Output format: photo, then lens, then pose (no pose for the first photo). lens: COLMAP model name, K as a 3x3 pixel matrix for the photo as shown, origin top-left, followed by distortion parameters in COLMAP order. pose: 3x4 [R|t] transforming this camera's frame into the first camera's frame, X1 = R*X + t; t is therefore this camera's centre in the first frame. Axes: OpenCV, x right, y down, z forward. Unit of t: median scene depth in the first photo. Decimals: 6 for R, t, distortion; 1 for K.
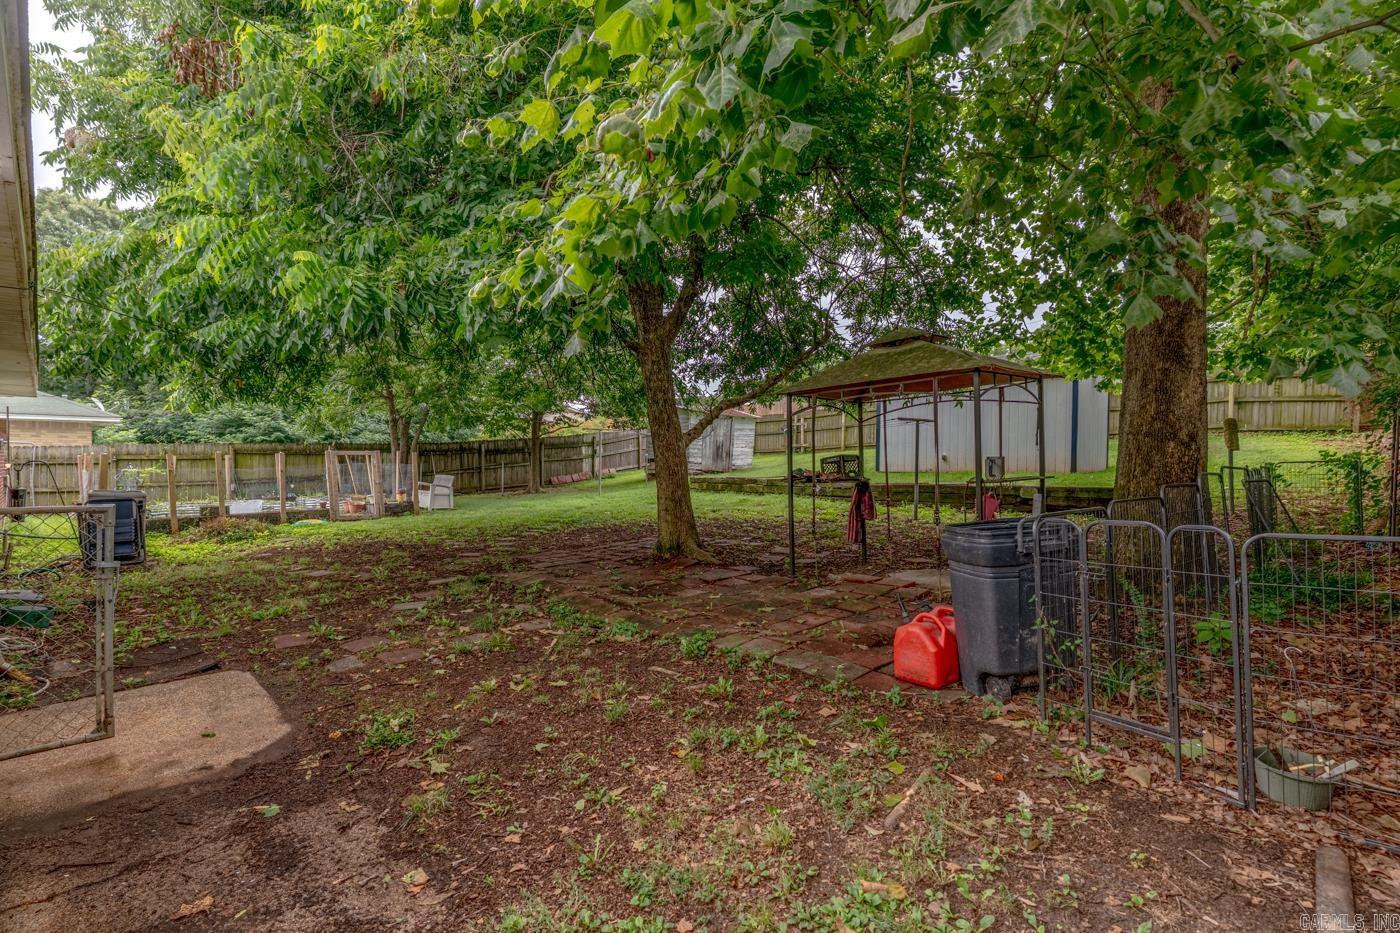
lens RADIAL K [[670.8, 0, 698.7], [0, 670.8, 459.4], [0, 0, 1]] dist [0.005025, 0.000450]
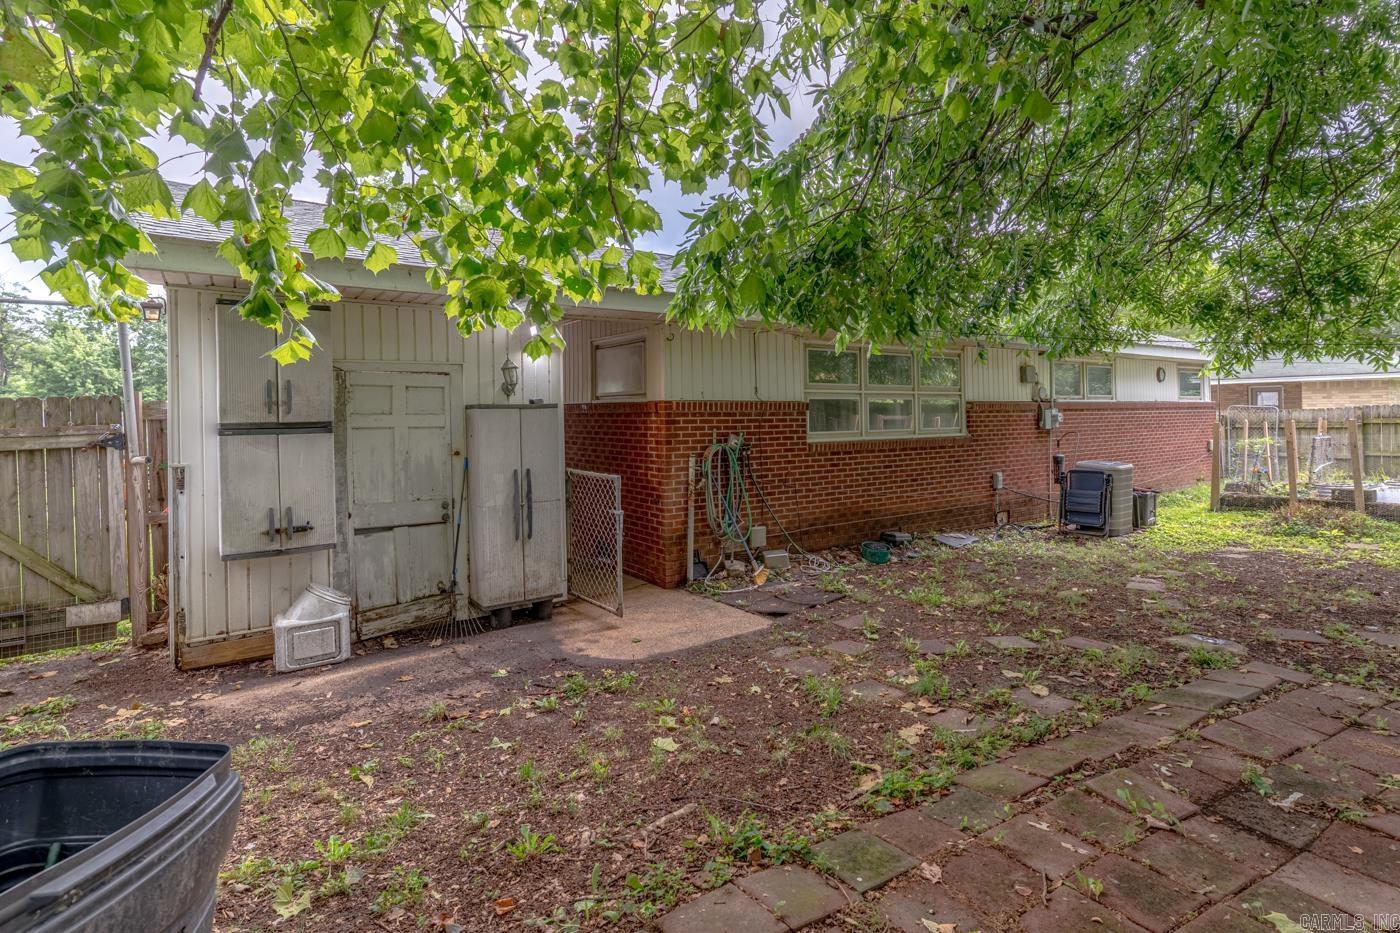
lens RADIAL K [[670.8, 0, 665.3], [0, 670.8, 425.9], [0, 0, 1]] dist [0.005025, 0.000450]
pose [[-0.204788, 0.005964, -0.978788, 0.709472], [0.014928, 0.999884, 0.002969, -0.058412], [0.978692, -0.014003, -0.204854, 1.453566]]
